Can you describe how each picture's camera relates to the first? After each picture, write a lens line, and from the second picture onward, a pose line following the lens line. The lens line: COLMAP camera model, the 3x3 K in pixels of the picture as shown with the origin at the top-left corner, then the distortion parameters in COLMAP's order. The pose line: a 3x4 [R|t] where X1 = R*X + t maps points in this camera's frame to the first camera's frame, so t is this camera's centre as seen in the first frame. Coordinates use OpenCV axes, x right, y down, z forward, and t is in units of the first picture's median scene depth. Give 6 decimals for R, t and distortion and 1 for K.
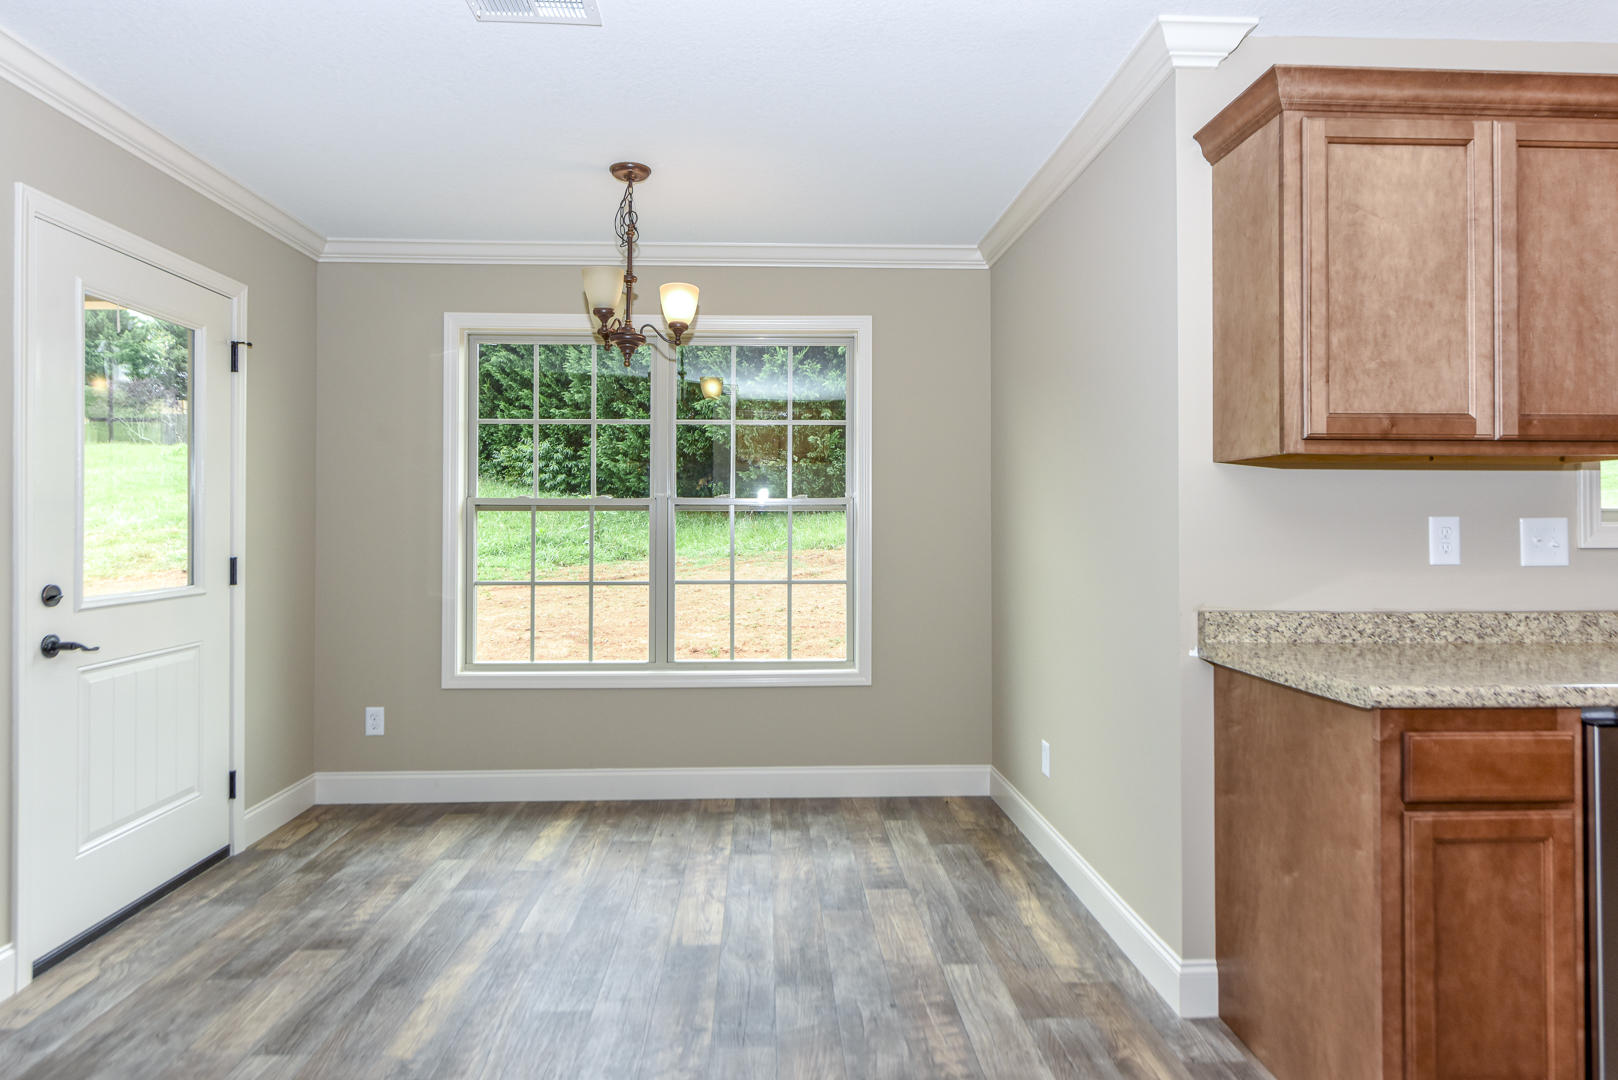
lens RADIAL K [[1108.4, 0, 793.8], [0, 1108.4, 525.7], [0, 0, 1]] dist [-0.008478, 0.003823]
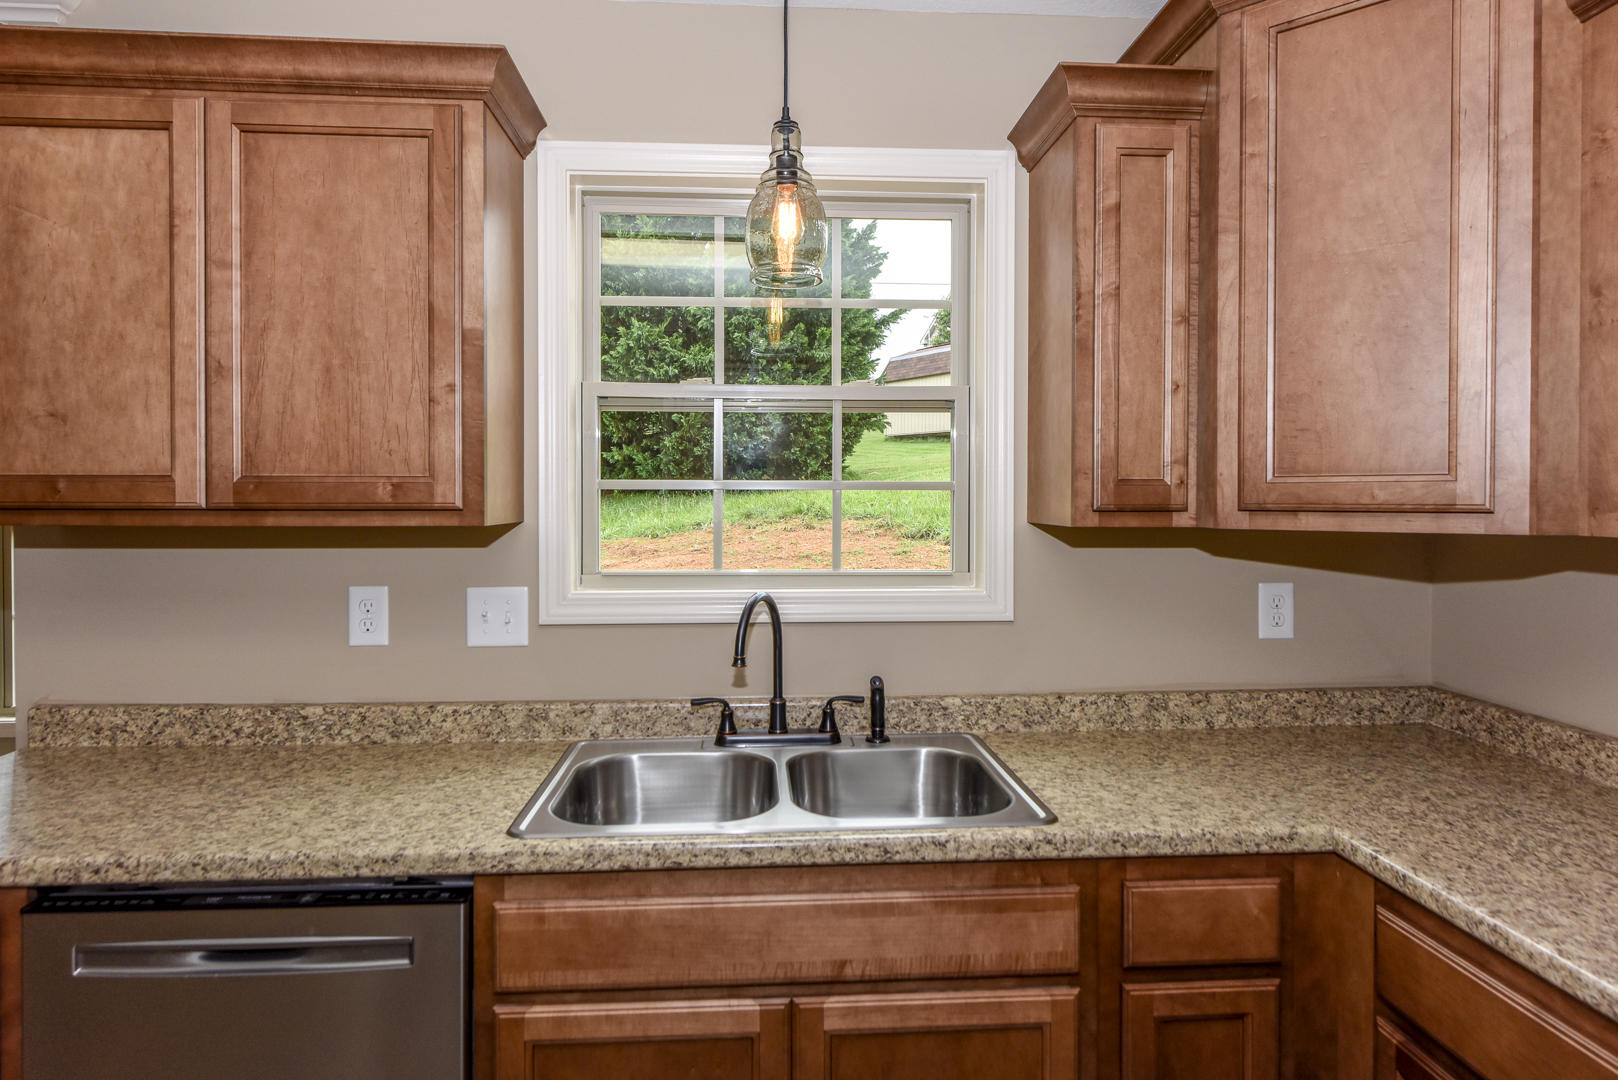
lens RADIAL K [[1072.8, 0, 816.0], [0, 1072.8, 497.4], [0, 0, 1]] dist [0.013030, 0.002894]
pose [[0.999782, 0.000889, 0.020856, 0.937471], [-0.000956, 0.999994, 0.003182, -0.079455], [-0.020853, -0.003201, 0.999777, 0.207293]]
